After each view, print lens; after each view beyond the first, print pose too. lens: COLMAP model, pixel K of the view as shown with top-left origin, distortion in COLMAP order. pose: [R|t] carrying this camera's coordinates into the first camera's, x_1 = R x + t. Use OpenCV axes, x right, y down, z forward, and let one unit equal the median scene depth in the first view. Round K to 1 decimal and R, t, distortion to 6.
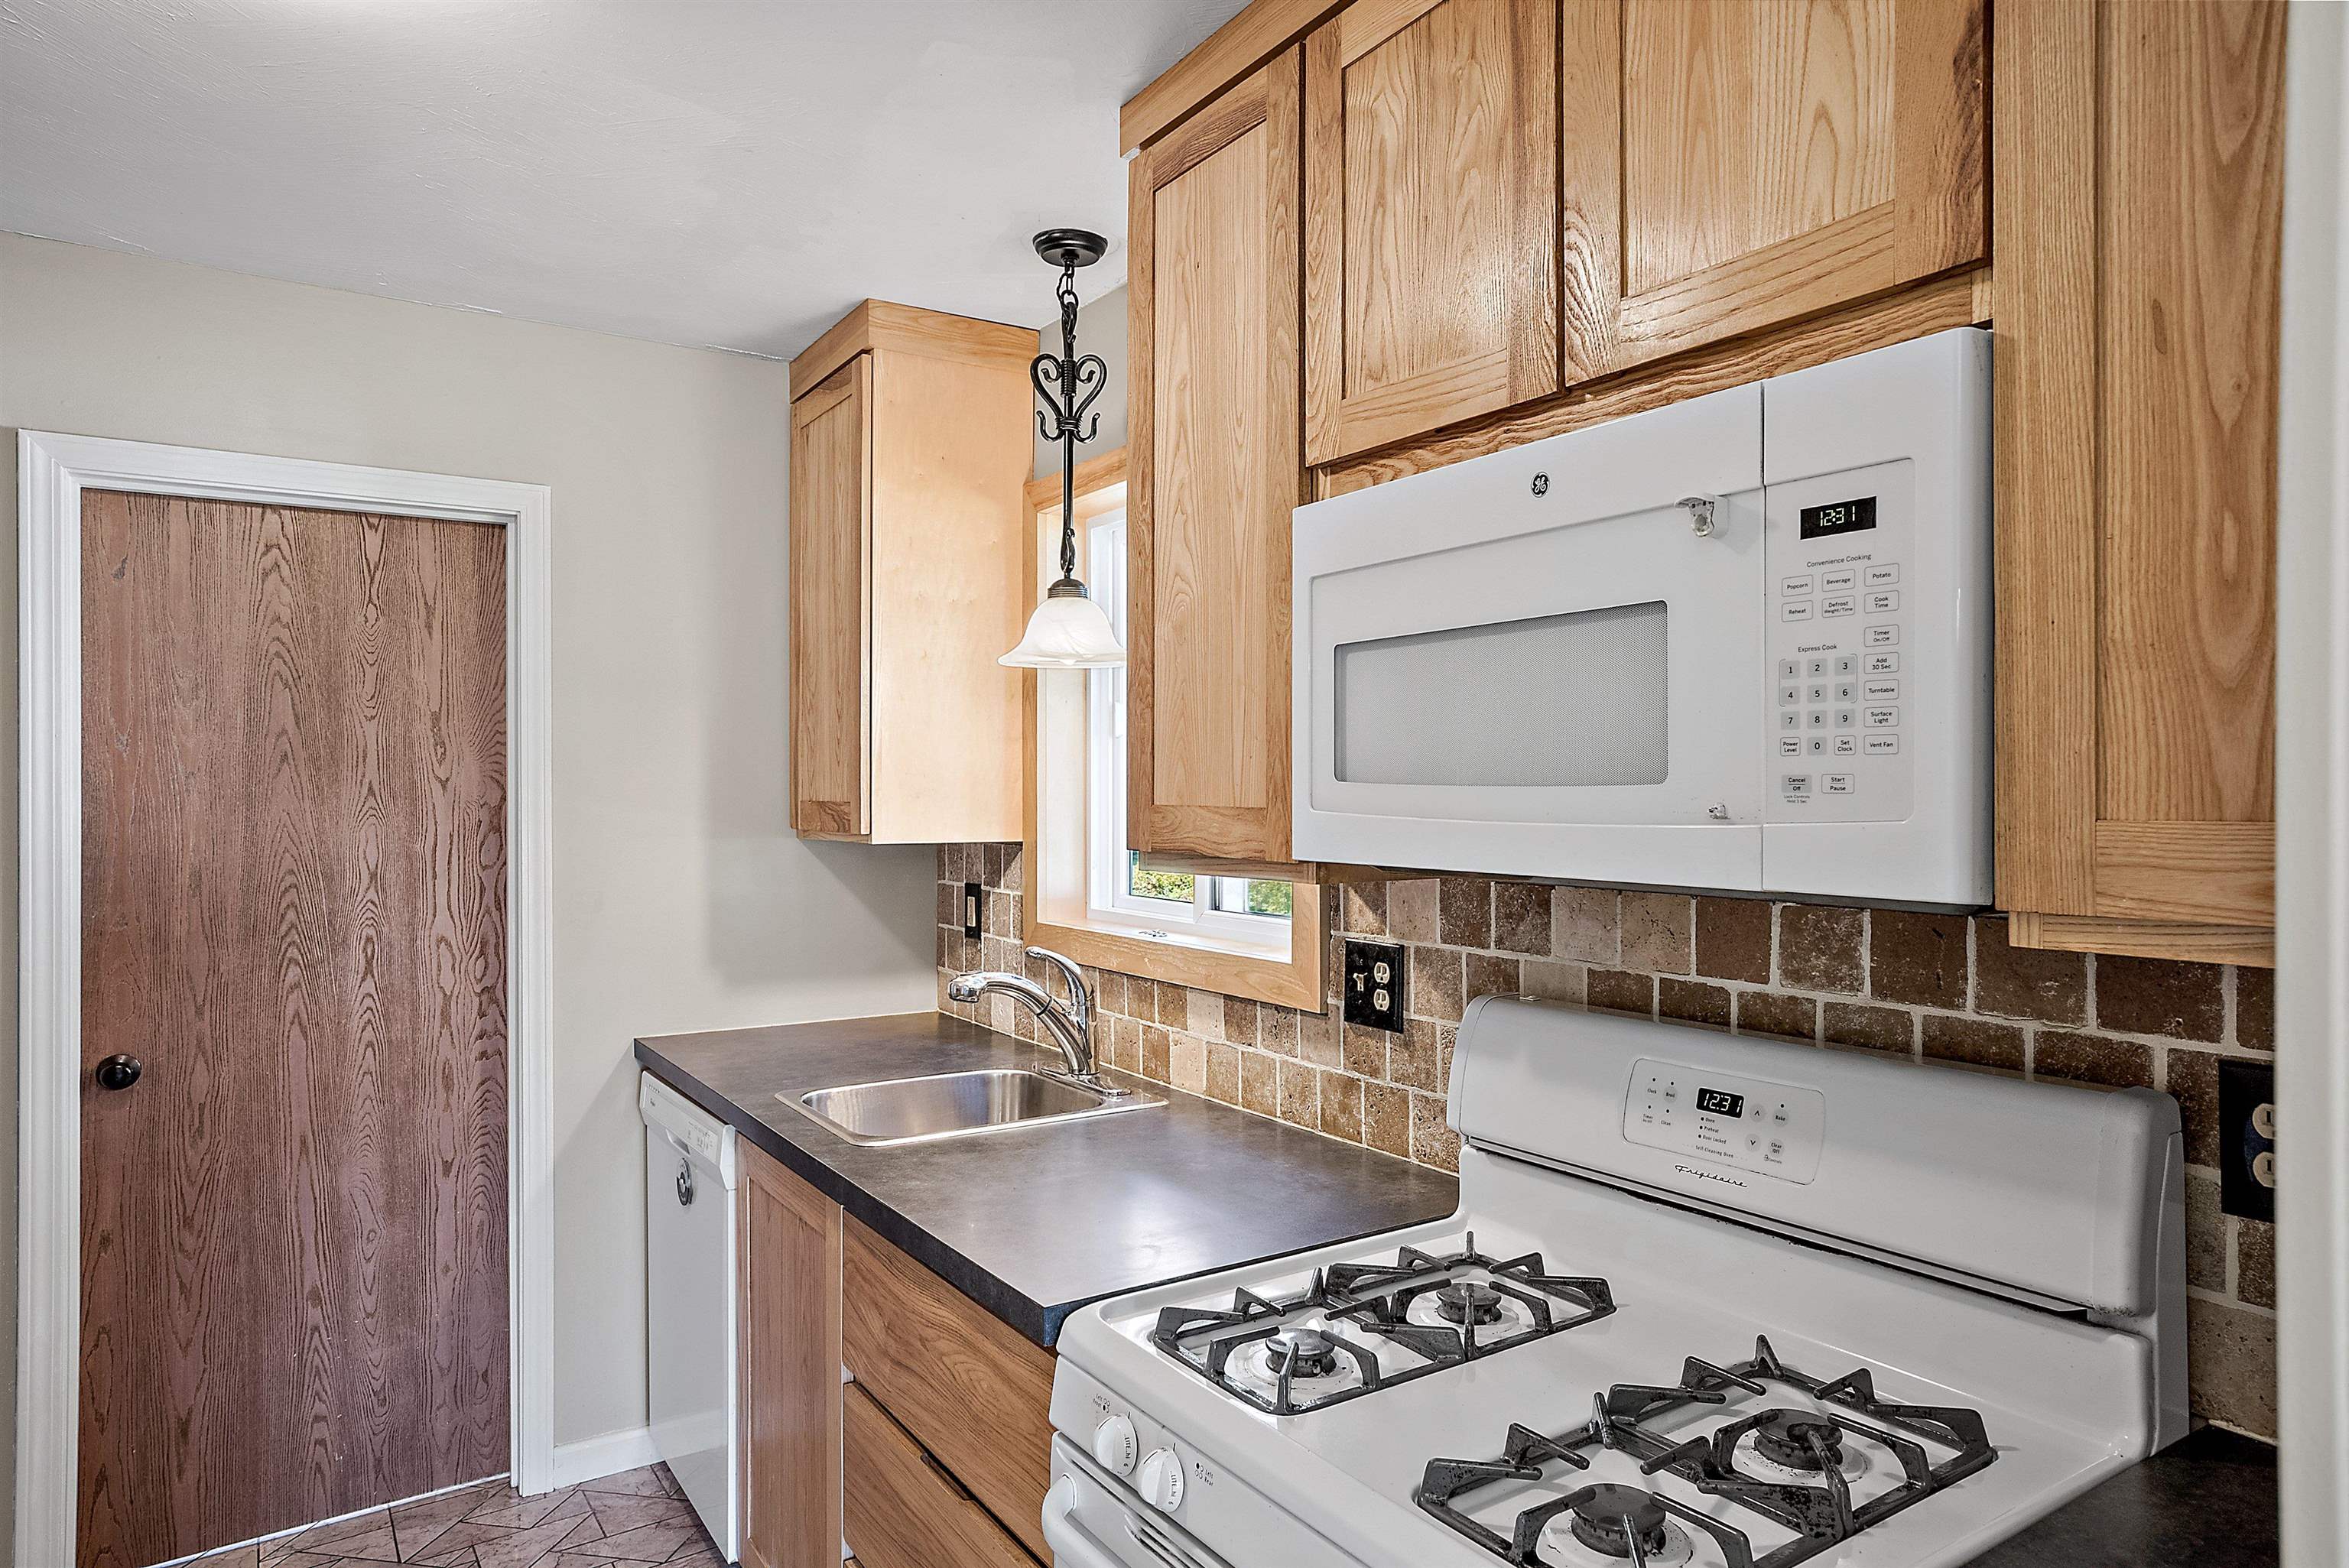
lens RADIAL K [[1383.0, 0, 1174.5], [0, 1383.0, 784.0], [0, 0, 1]] dist [-0.001457, 0.000179]
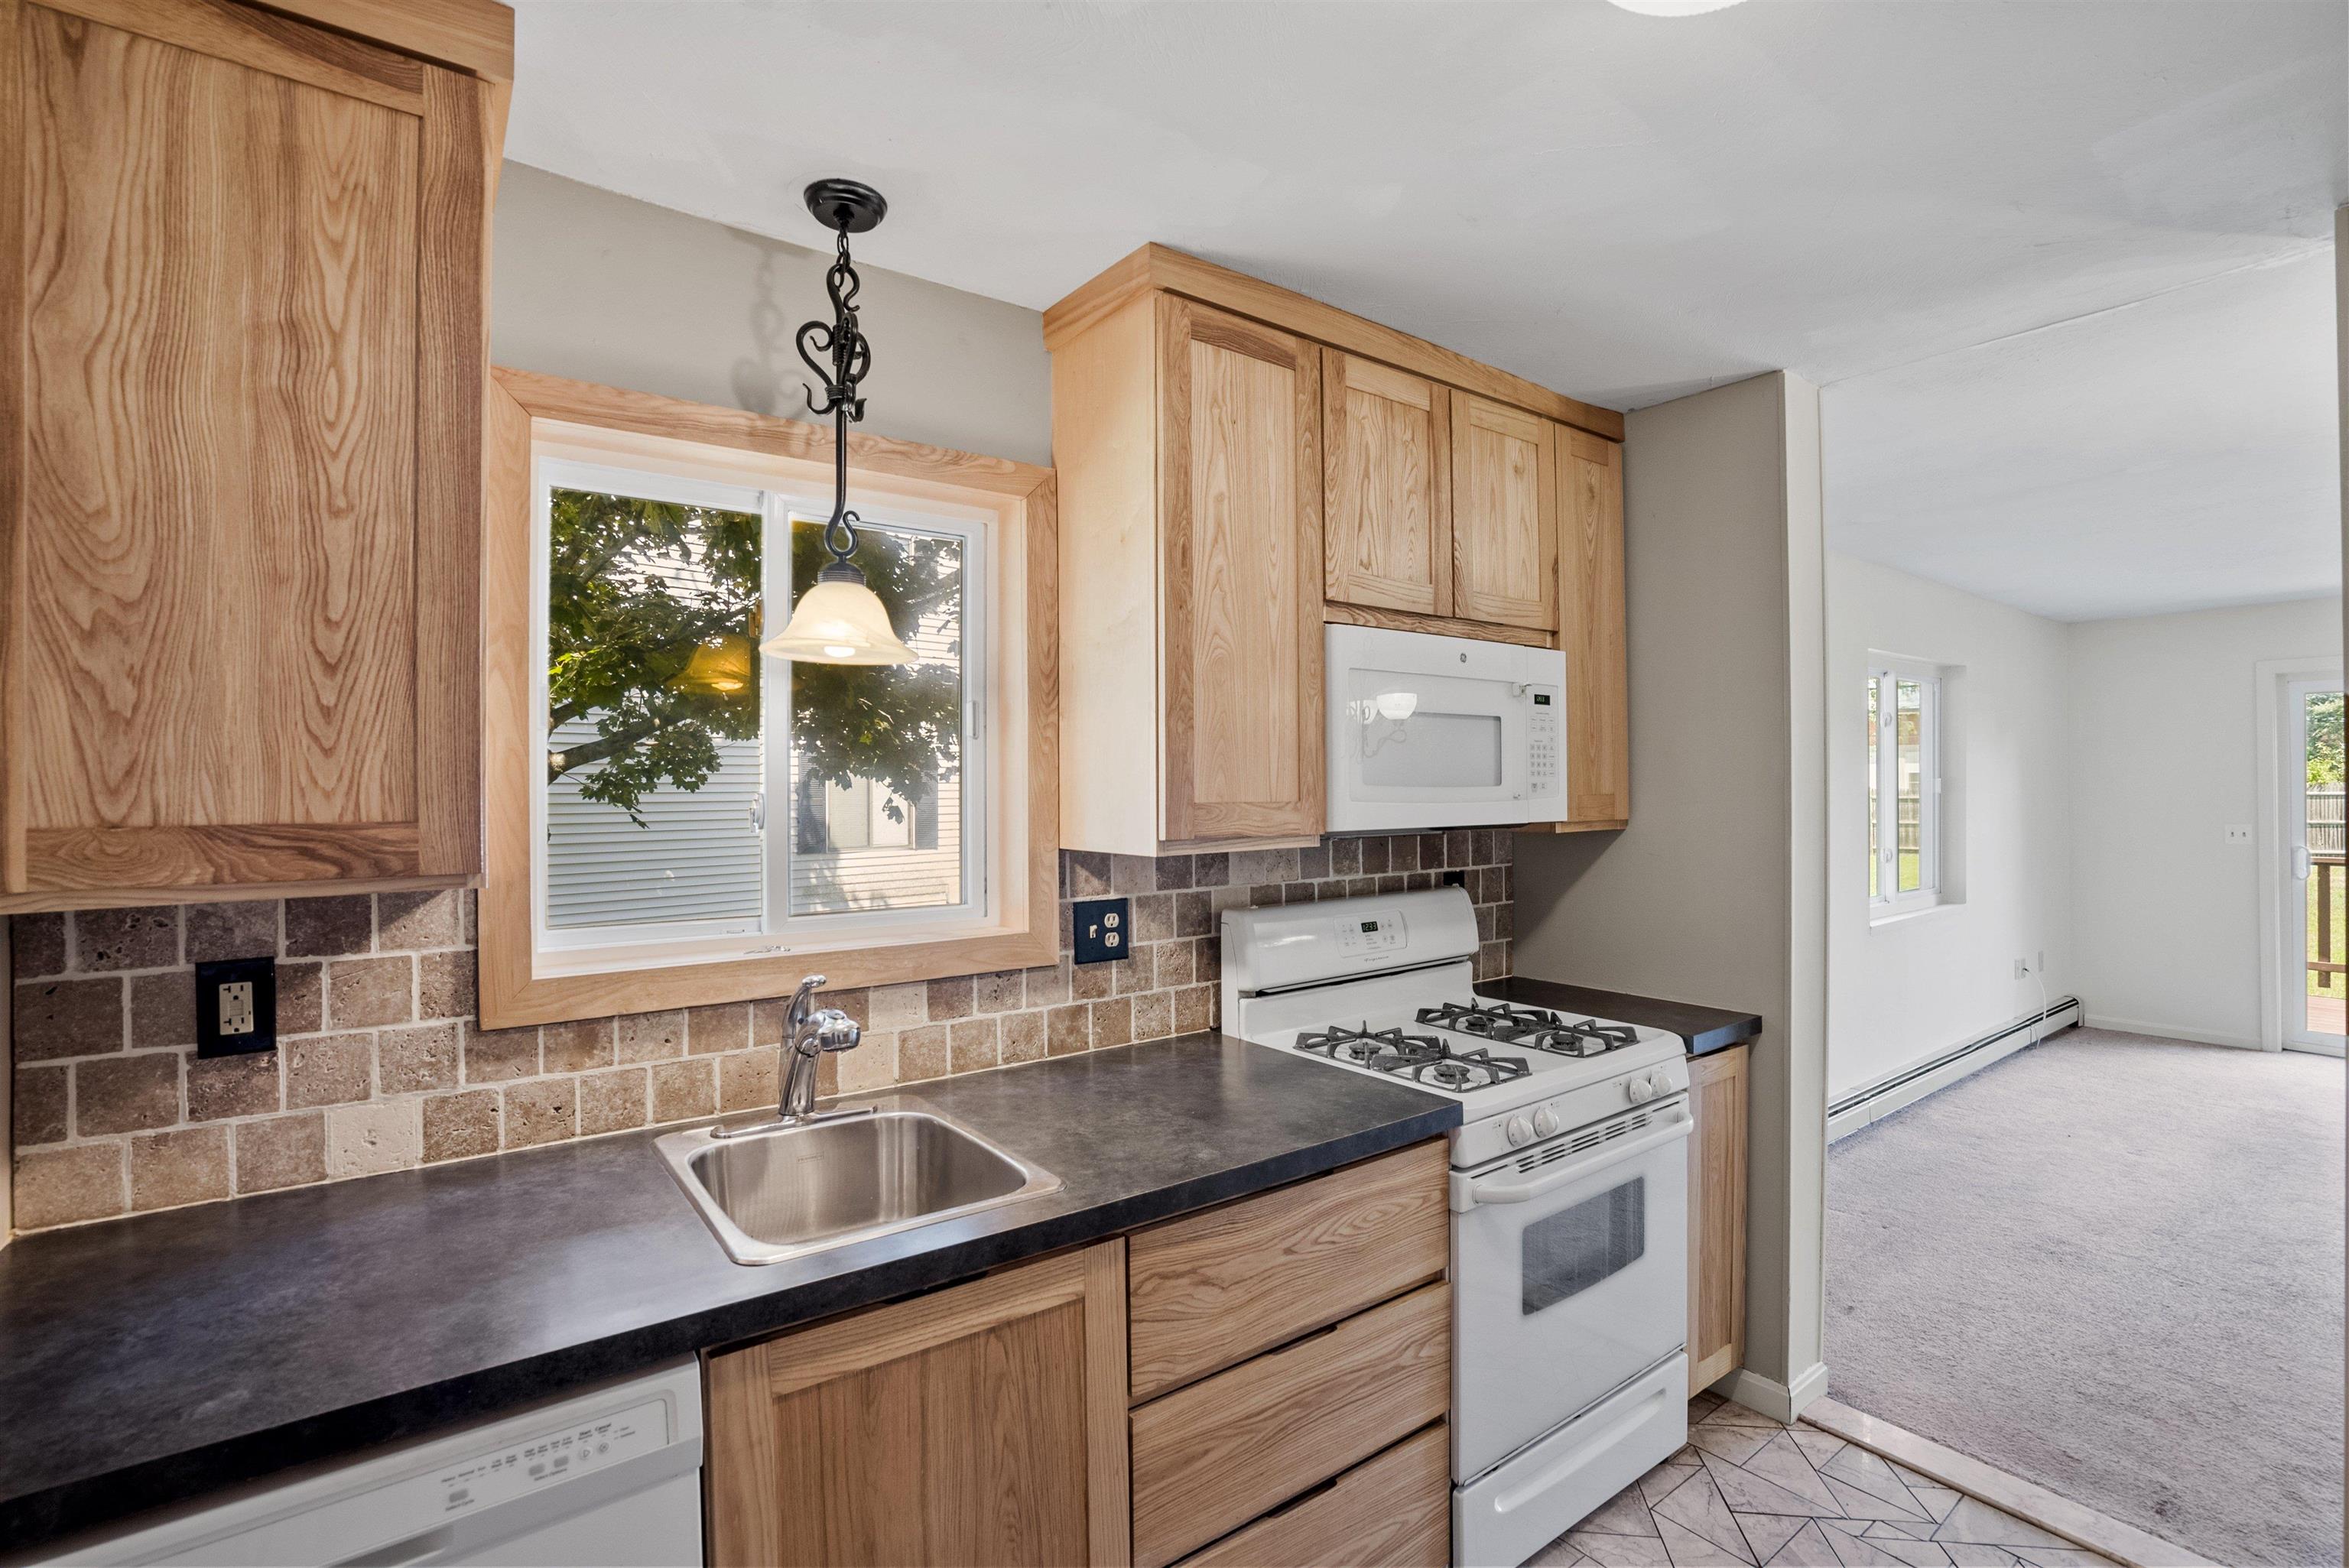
lens RADIAL K [[1102.0, 0, 1174.5], [0, 1102.0, 784.0], [0, 0, 1]] dist [-0.061107, 0.025252]
pose [[-0.051796, 0.000266, 0.998658, -0.967487], [0.001048, 0.999999, -0.000212, -0.002640], [-0.998657, 0.001036, -0.051796, 0.984223]]
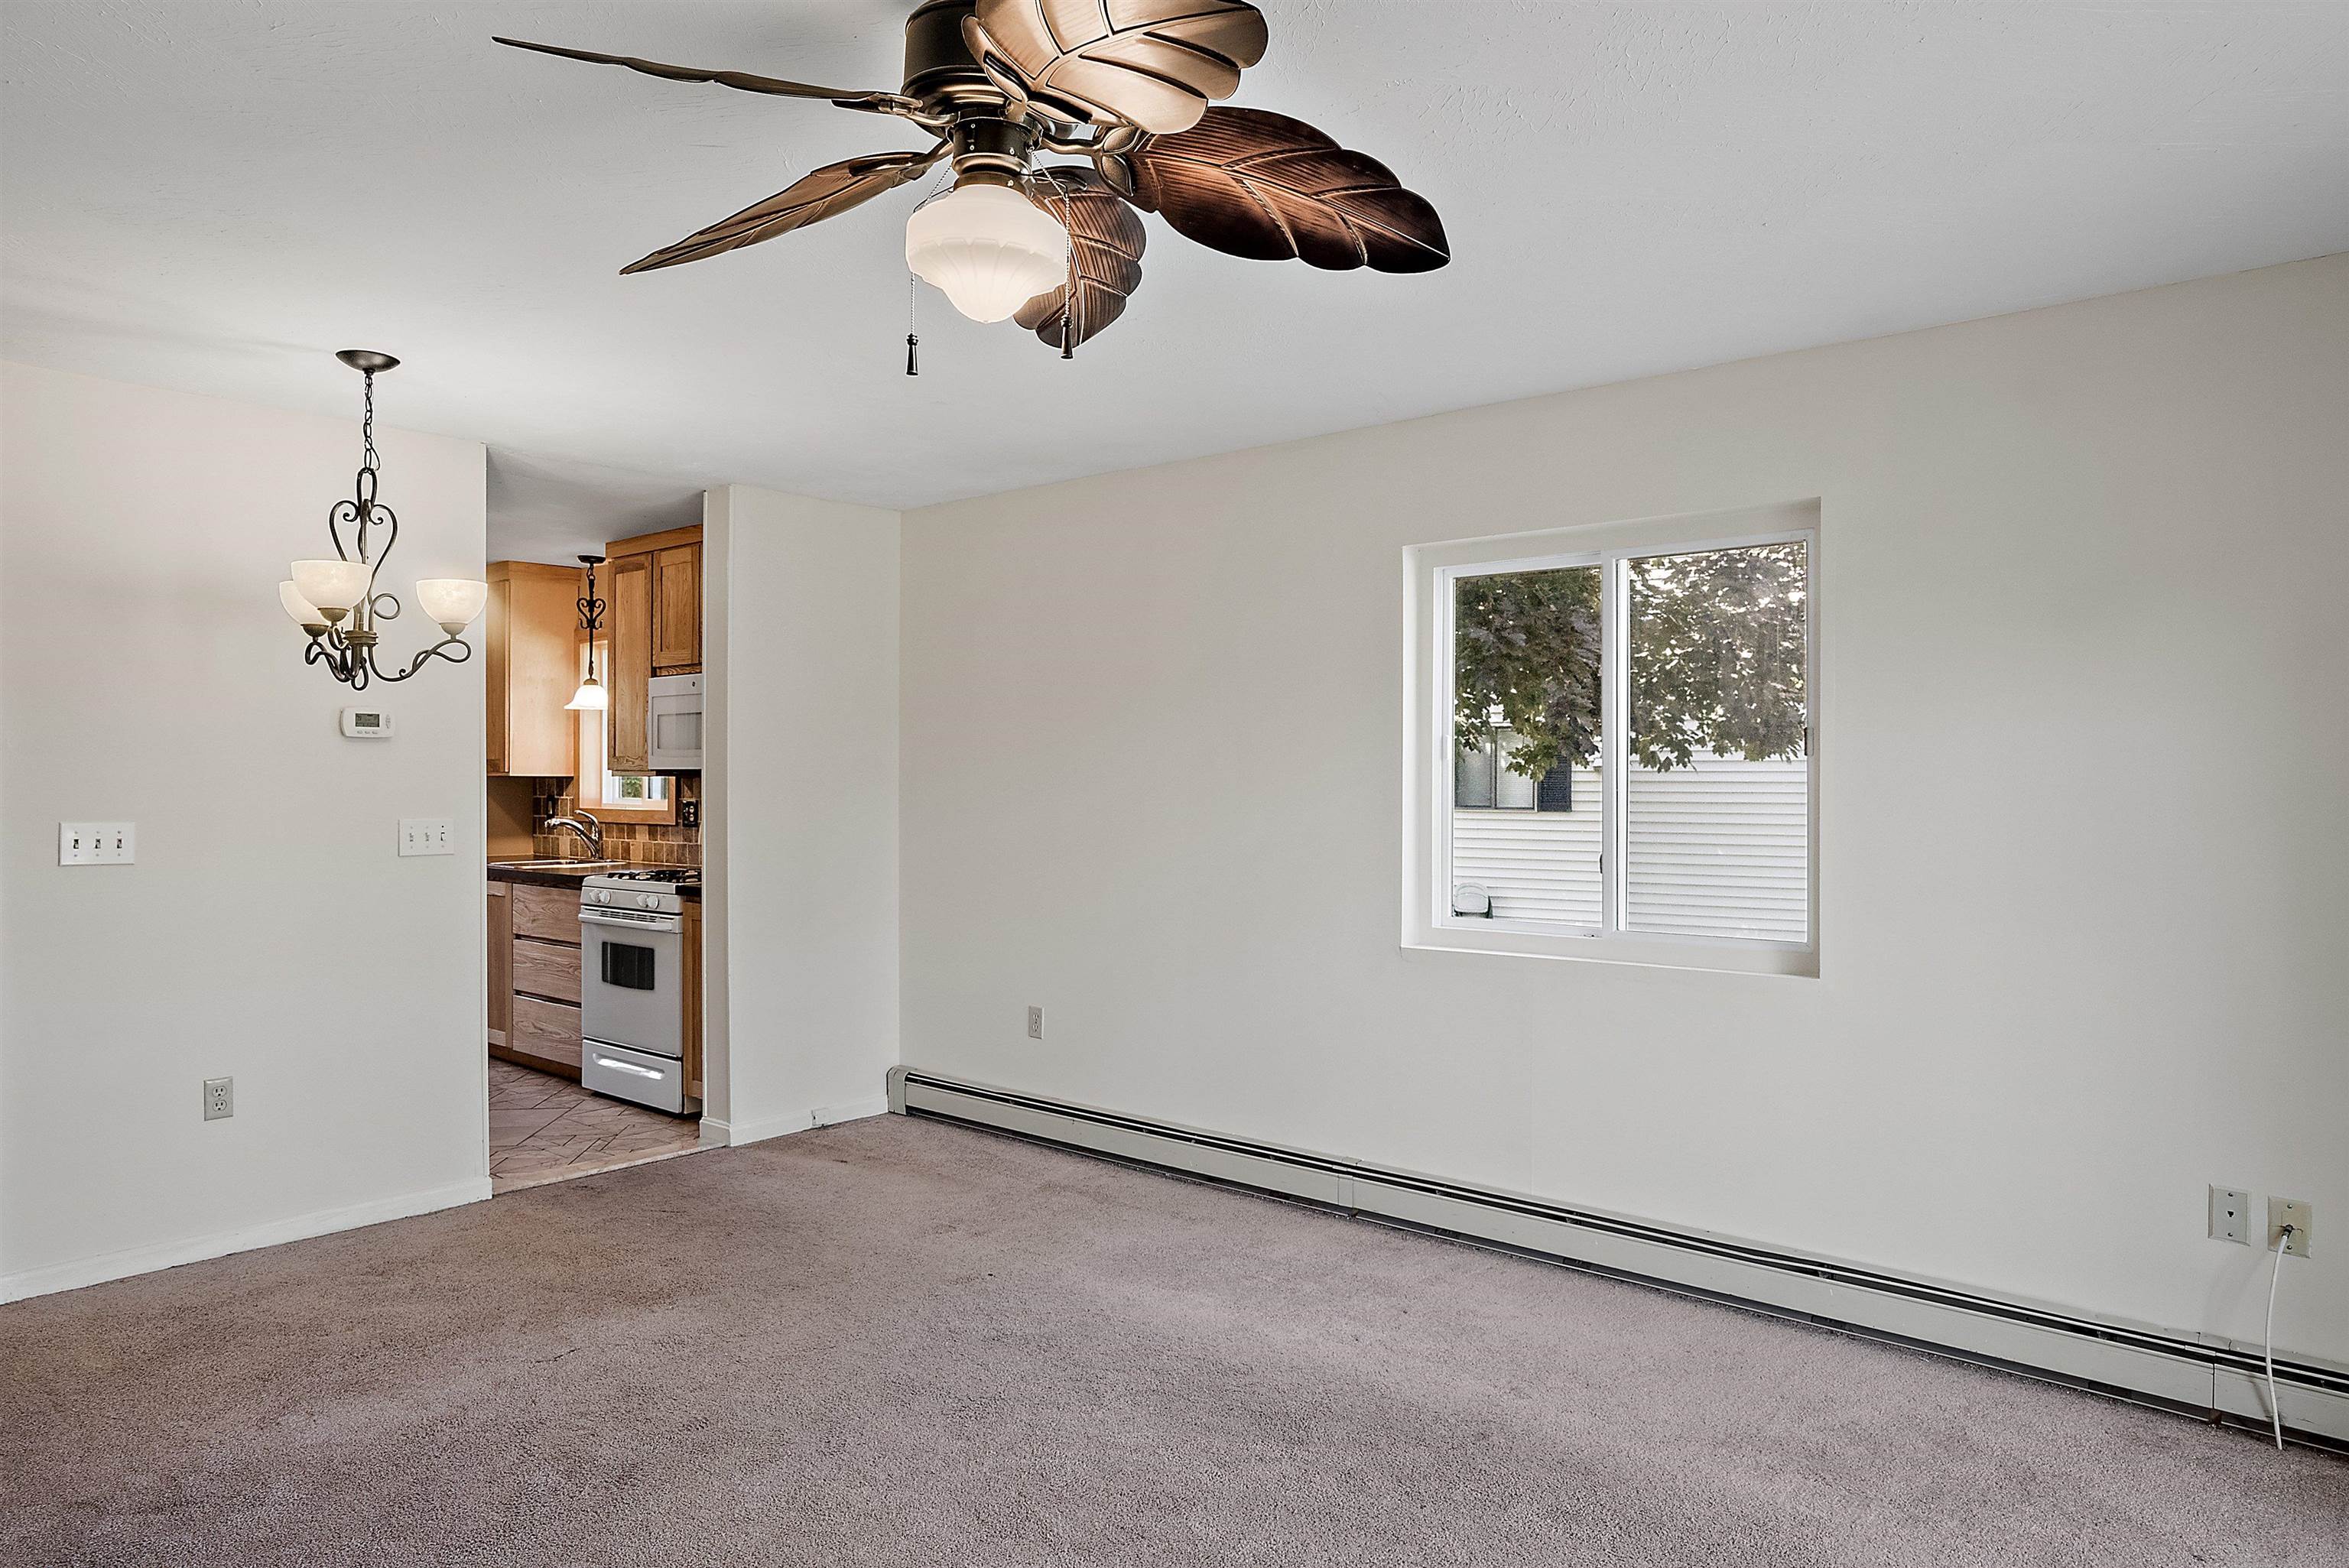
lens RADIAL K [[1452.7, 0, 1173.0], [0, 1452.7, 754.3], [0, 0, 1]] dist [-0.105889, 0.072073]
pose [[0.958154, -0.001265, 0.286250, 0.263238], [0.001616, 0.999998, -0.000989, 0.013922], [-0.286249, 0.001410, 0.958154, -2.484086]]
